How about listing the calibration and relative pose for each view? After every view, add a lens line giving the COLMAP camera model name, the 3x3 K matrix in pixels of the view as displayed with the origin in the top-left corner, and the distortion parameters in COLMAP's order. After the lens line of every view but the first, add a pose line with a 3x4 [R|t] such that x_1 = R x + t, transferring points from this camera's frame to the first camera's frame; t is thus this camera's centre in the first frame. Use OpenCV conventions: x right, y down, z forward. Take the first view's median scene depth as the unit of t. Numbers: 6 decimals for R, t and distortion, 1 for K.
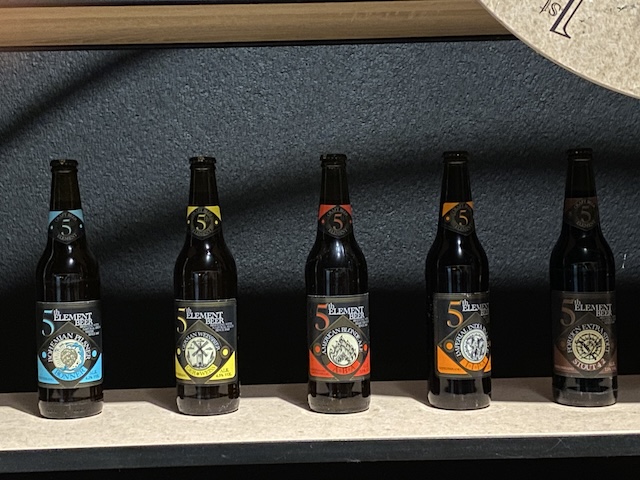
lens RADIAL K [[1084.3, 0, 320.8], [0, 1084.3, 241.2], [0, 0, 1]] dist [0.141194, 0.000000]
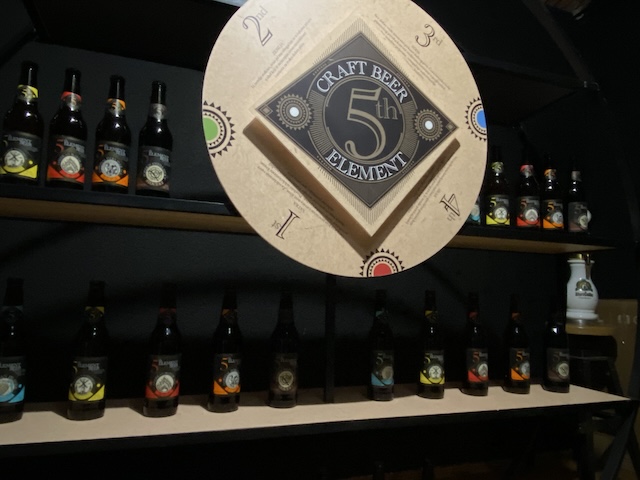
lens RADIAL K [[427.1, 0, 321.0], [0, 427.1, 240.5], [0, 0, 1]] dist [0.000662, -0.000657]
pose [[0.949532, 0.088416, 0.300951, 0.032898], [-0.034934, 0.983291, -0.178659, -0.025691], [-0.311719, 0.159129, 0.936755, 0.145917]]
